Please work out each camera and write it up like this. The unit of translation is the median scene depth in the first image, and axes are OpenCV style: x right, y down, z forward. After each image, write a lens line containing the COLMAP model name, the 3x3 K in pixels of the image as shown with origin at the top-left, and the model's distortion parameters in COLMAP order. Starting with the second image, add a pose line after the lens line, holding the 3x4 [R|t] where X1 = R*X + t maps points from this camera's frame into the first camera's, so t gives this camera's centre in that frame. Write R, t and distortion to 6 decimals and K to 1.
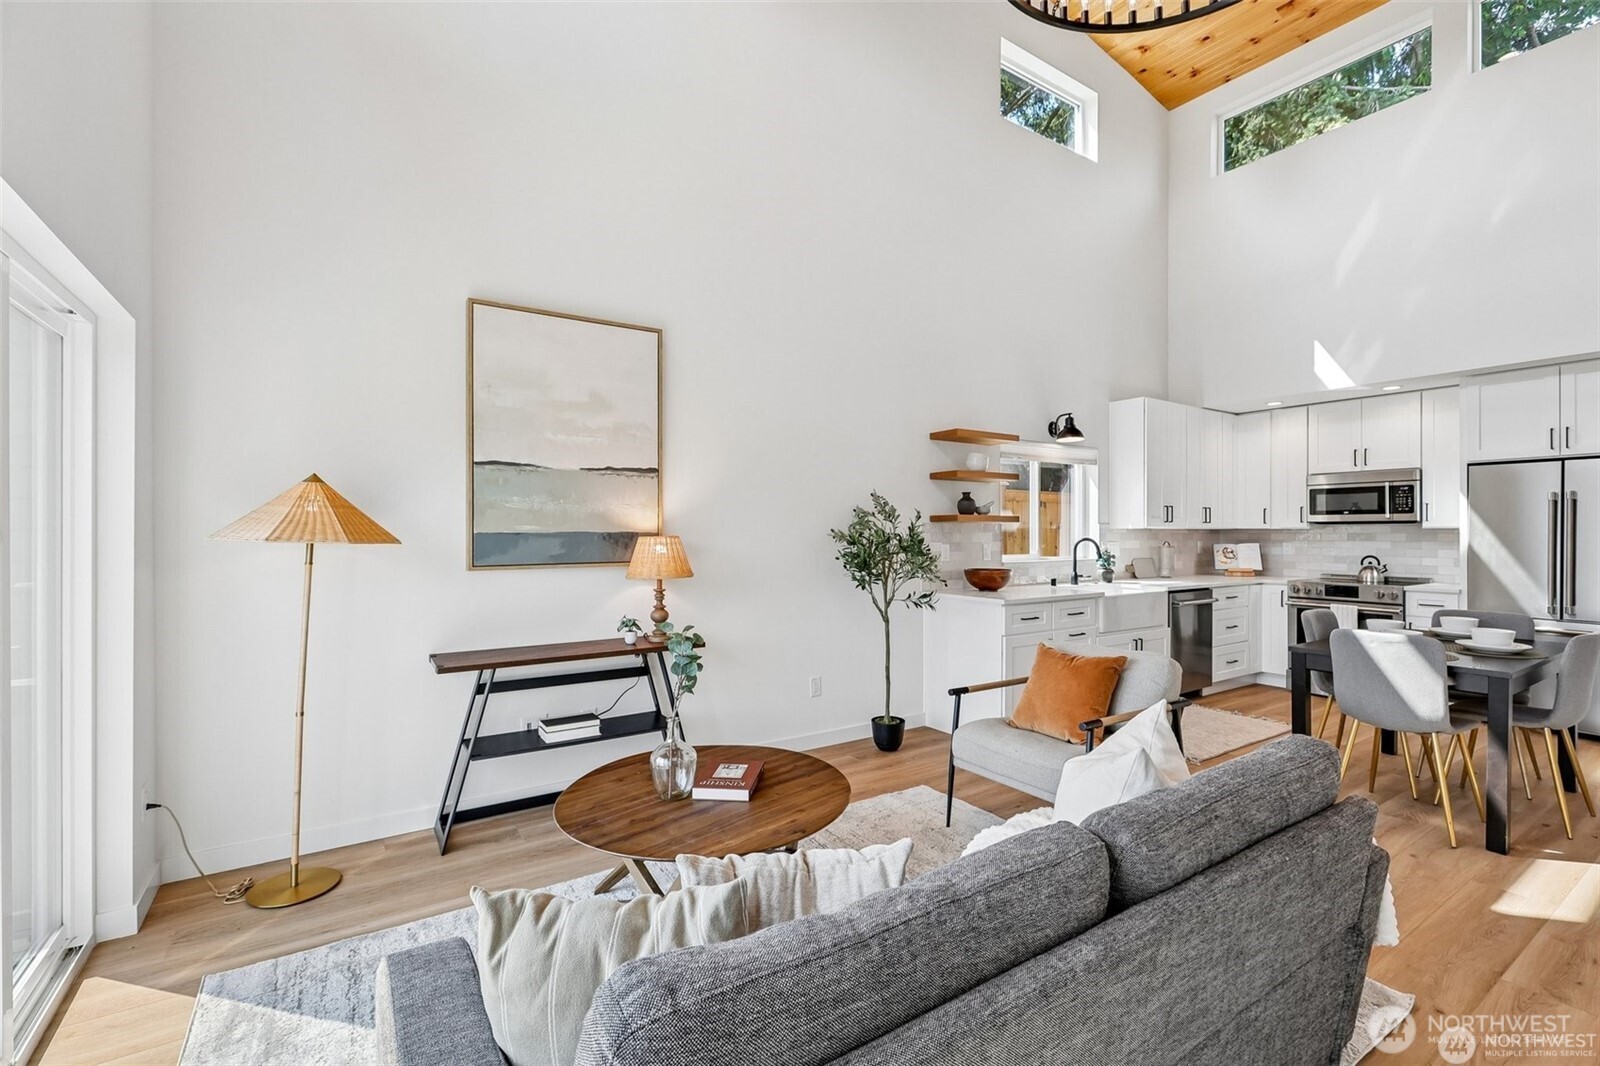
lens RADIAL K [[708.8, 0, 814.8], [0, 708.8, 531.7], [0, 0, 1]] dist [-0.000975, 0.000637]
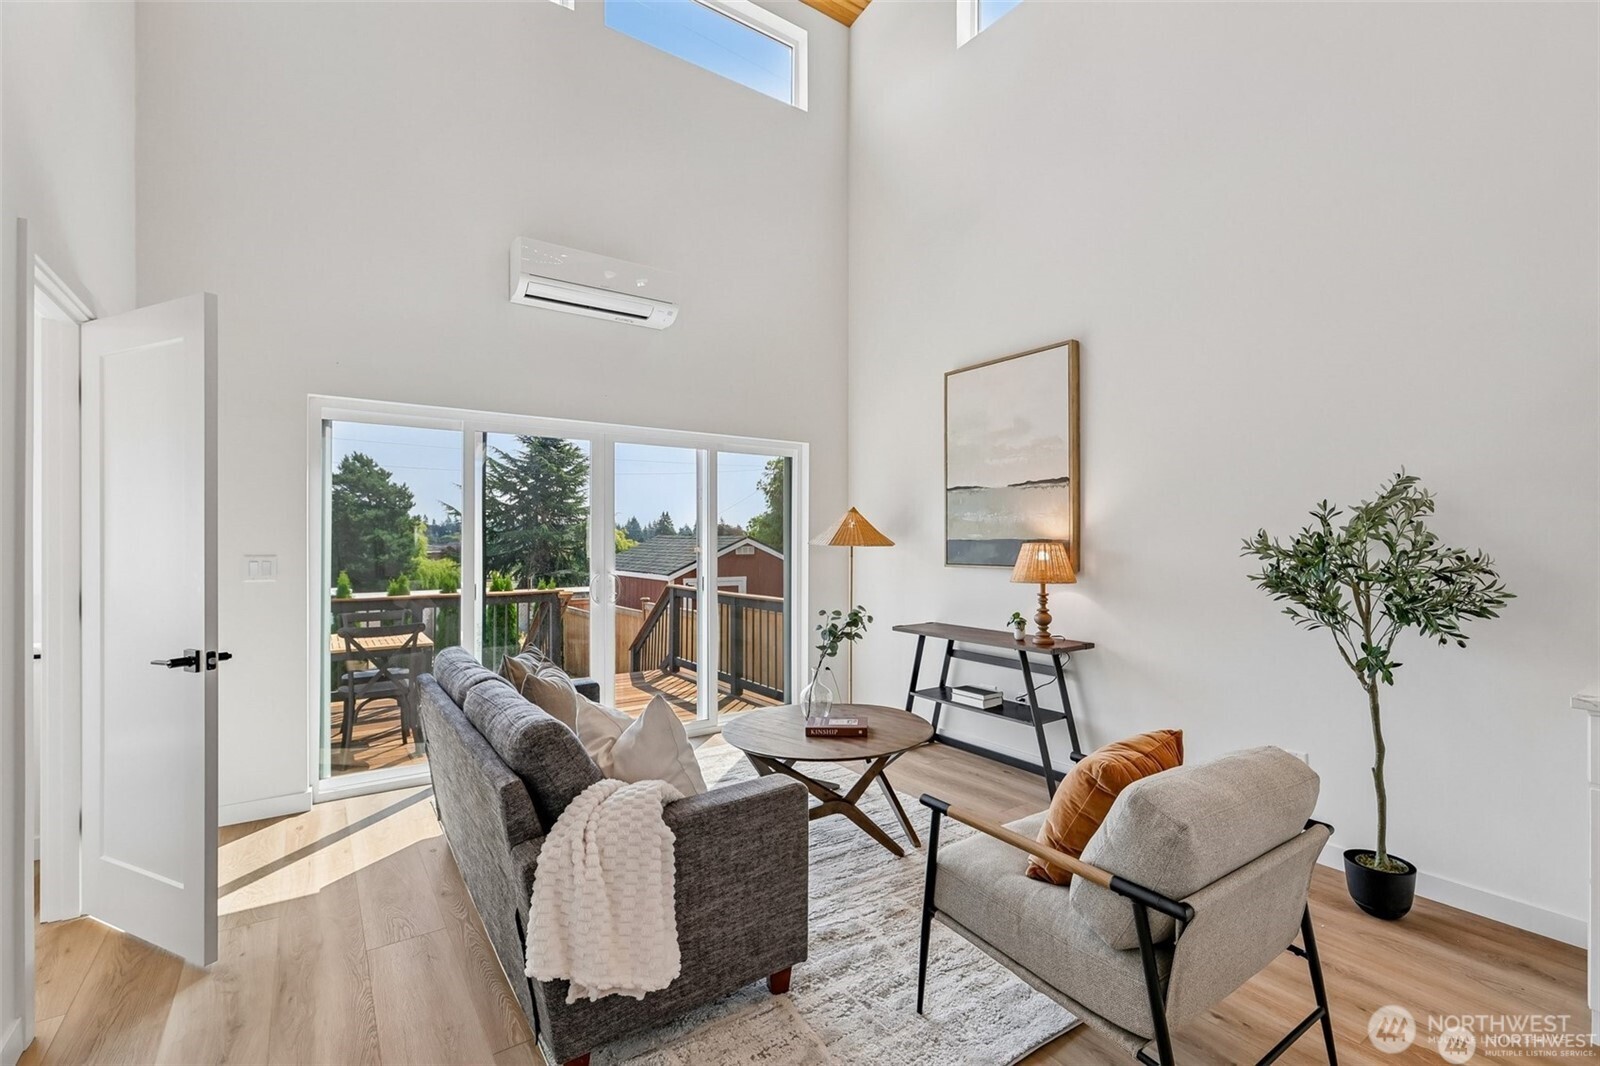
lens RADIAL K [[708.8, 0, 807.6], [0, 708.8, 533.7], [0, 0, 1]] dist [-0.000975, 0.000637]
pose [[0.017668, -0.006094, -0.999825, 0.532046], [-0.001526, 0.999980, -0.006122, -0.000531], [0.999843, 0.001633, 0.017658, 0.406697]]
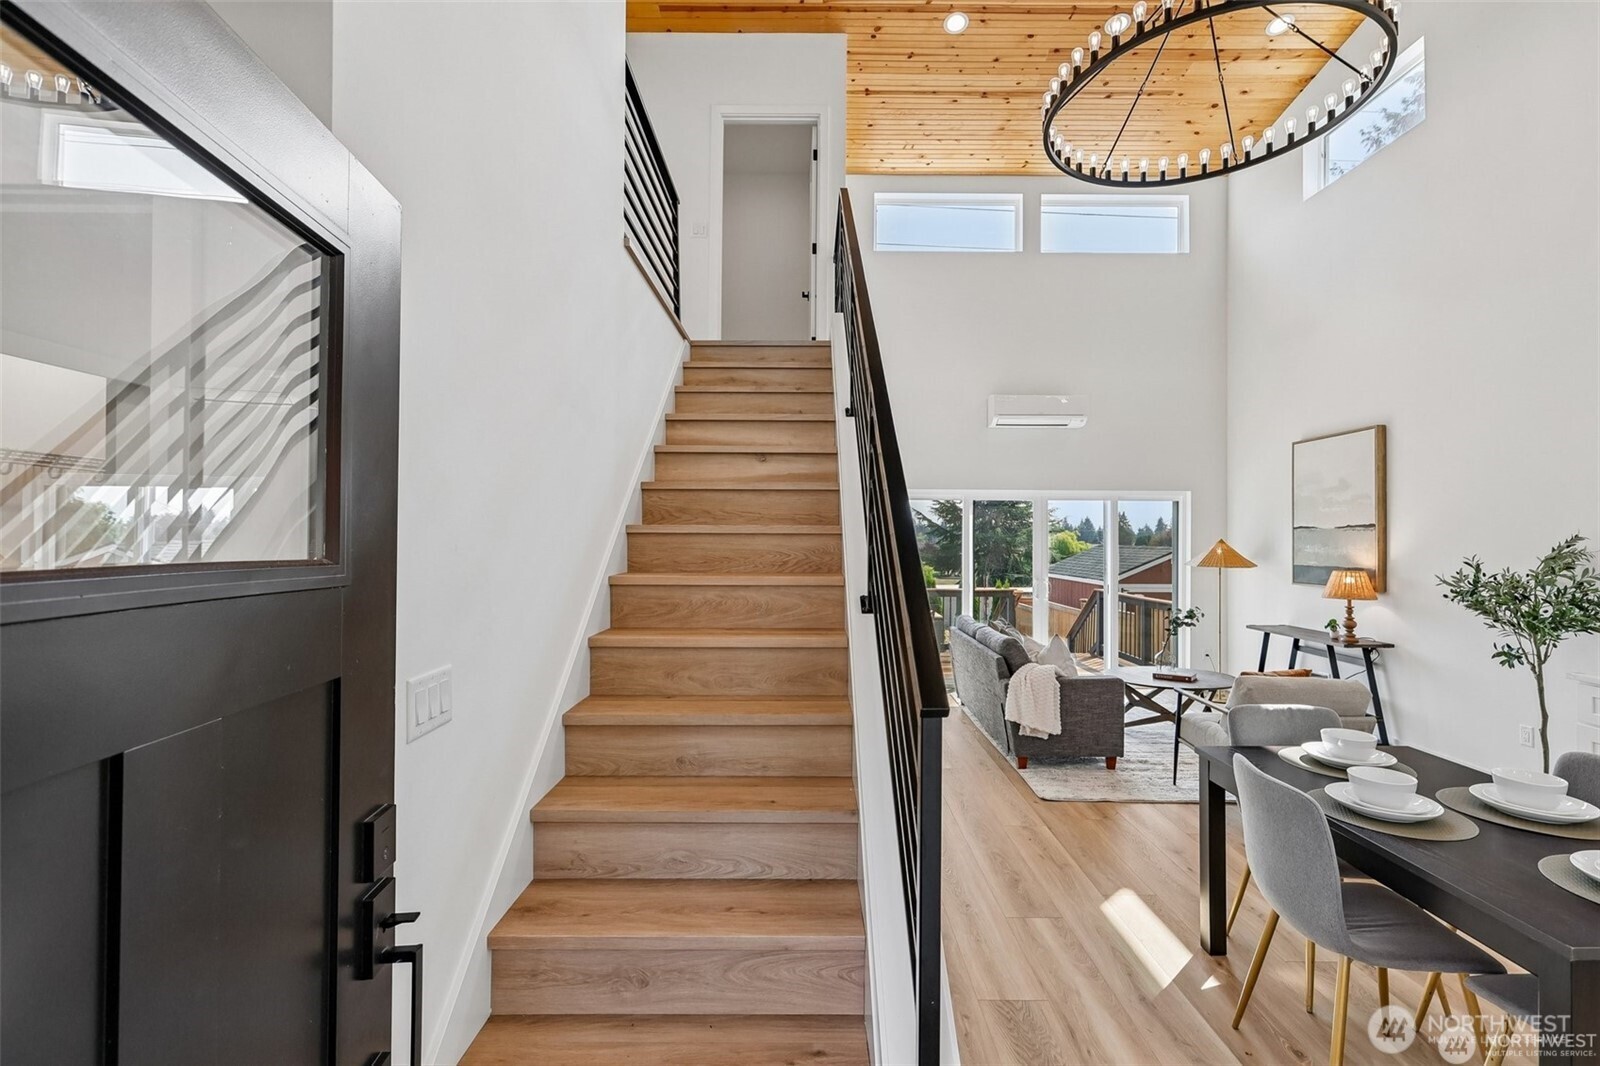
lens RADIAL K [[708.8, 0, 807.7], [0, 708.8, 532.9], [0, 0, 1]] dist [-0.000975, 0.000637]
pose [[-0.563975, -0.007379, -0.825759, 1.068946], [-0.004167, 0.999973, -0.006089, -0.038676], [0.825781, 0.000007, -0.563991, 0.578485]]
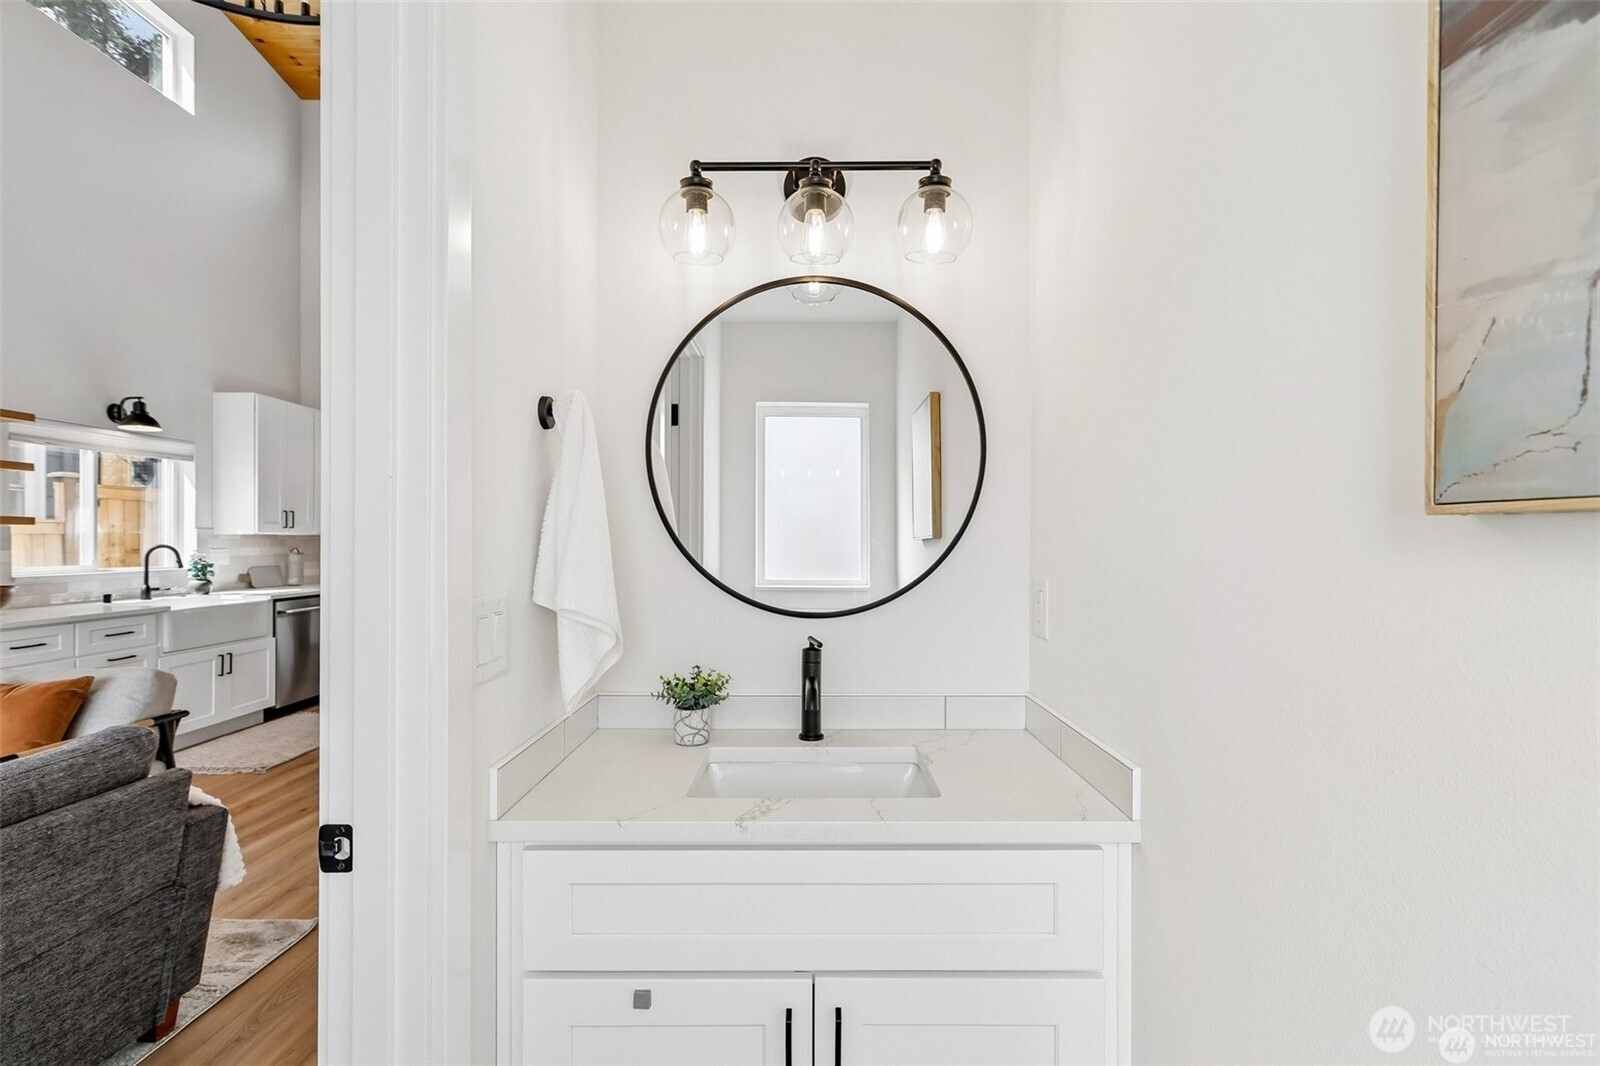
lens RADIAL K [[708.8, 0, 812.1], [0, 708.8, 542.3], [0, 0, 1]] dist [-0.000975, 0.000637]
pose [[0.559686, -0.001643, 0.828703, 0.109029], [-0.003320, 0.999986, 0.004225, -0.000370], [-0.828698, -0.005116, 0.559672, -0.136260]]
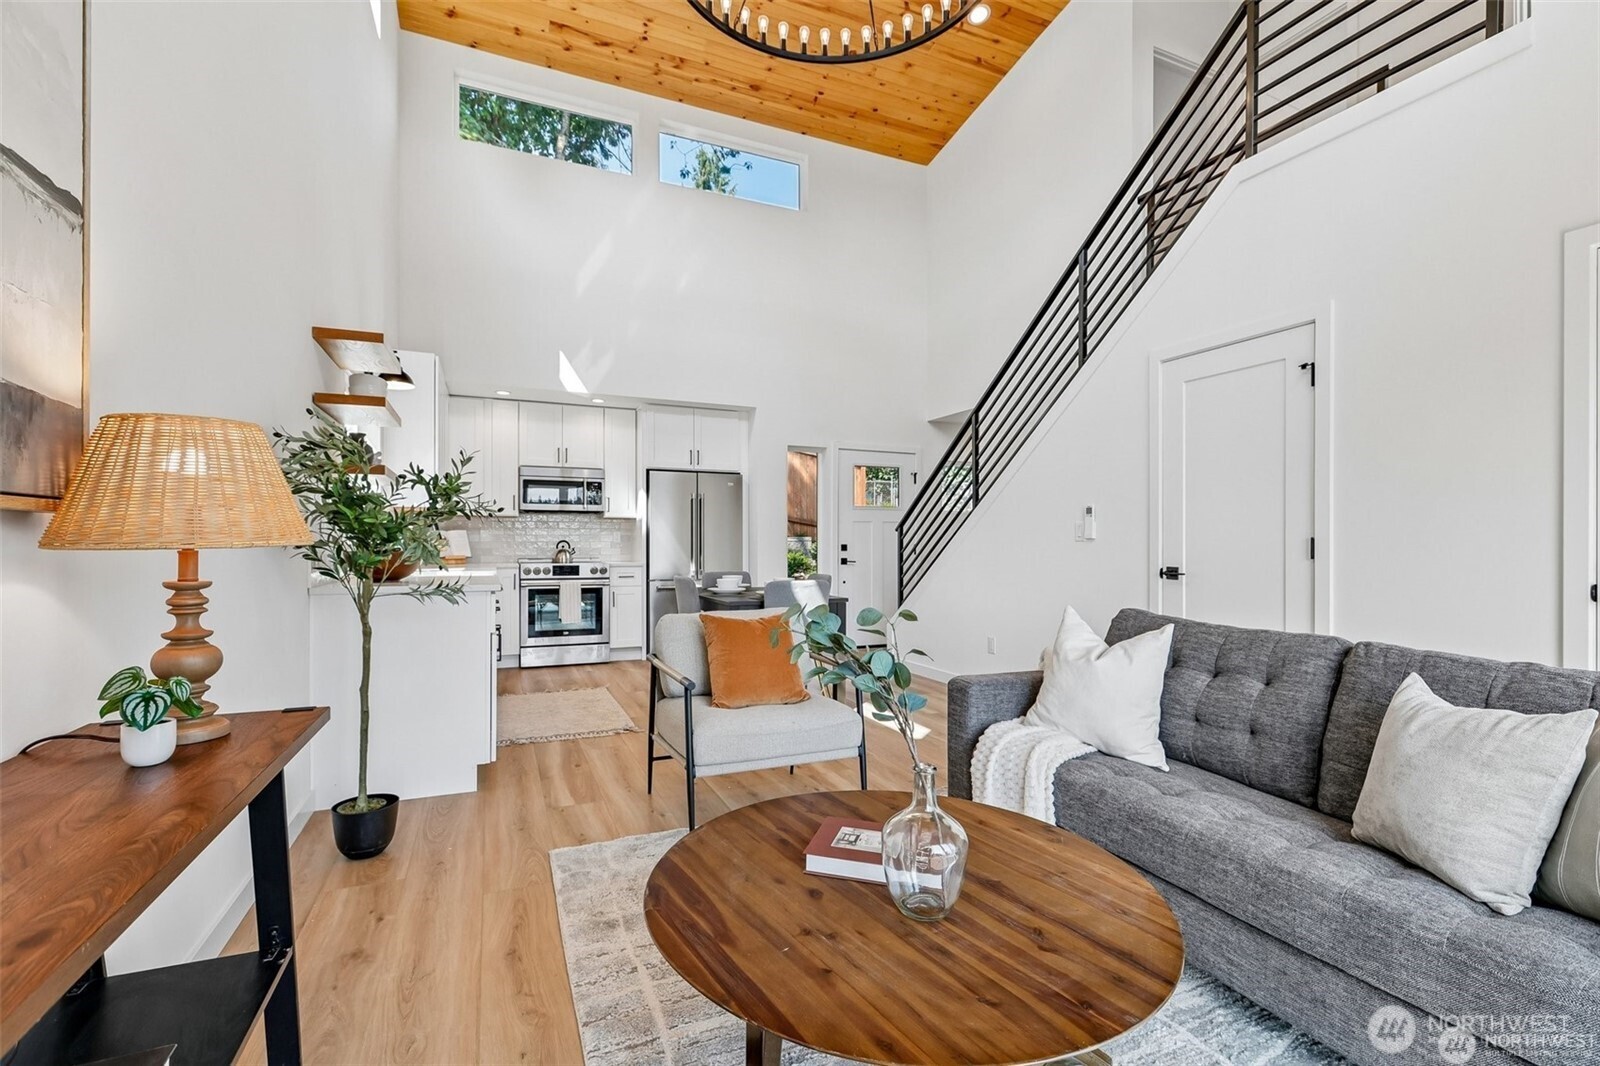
lens RADIAL K [[708.8, 0, 808.1], [0, 708.8, 545.0], [0, 0, 1]] dist [-0.000975, 0.000637]
pose [[0.181542, -0.002267, 0.983381, -0.315754], [-0.001912, 0.999995, 0.002659, 0.040692], [-0.983381, -0.002363, 0.181537, 0.421068]]
